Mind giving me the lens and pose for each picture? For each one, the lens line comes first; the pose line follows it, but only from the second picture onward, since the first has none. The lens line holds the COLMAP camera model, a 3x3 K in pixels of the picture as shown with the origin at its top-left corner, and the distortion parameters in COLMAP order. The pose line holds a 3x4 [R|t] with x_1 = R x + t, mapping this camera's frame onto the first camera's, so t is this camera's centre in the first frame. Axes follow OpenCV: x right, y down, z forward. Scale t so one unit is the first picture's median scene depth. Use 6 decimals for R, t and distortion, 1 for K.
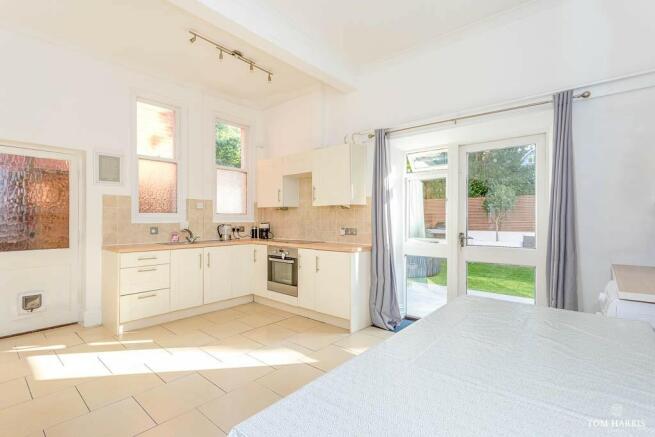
lens RADIAL K [[297.3, 0, 324.4], [0, 297.3, 222.1], [0, 0, 1]] dist [-0.048019, -0.000525]
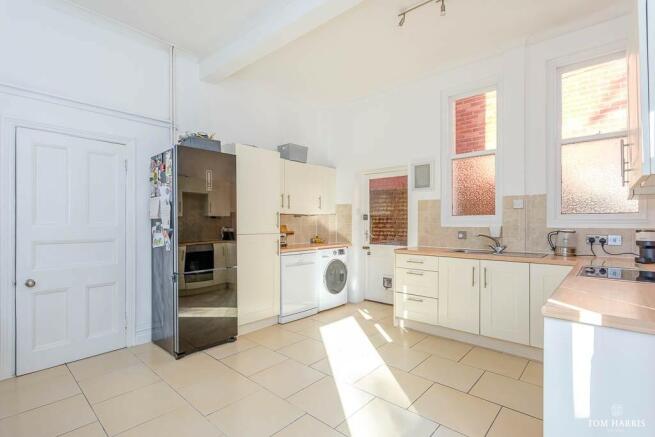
lens RADIAL K [[320.5, 0, 322.7], [0, 320.5, 218.2], [0, 0, 1]] dist [0.009321, -0.000293]
pose [[-0.039691, -0.007727, -0.999182, 0.472690], [-0.000792, 0.999970, -0.007702, -0.017097], [0.999212, 0.000486, -0.039696, 0.663842]]
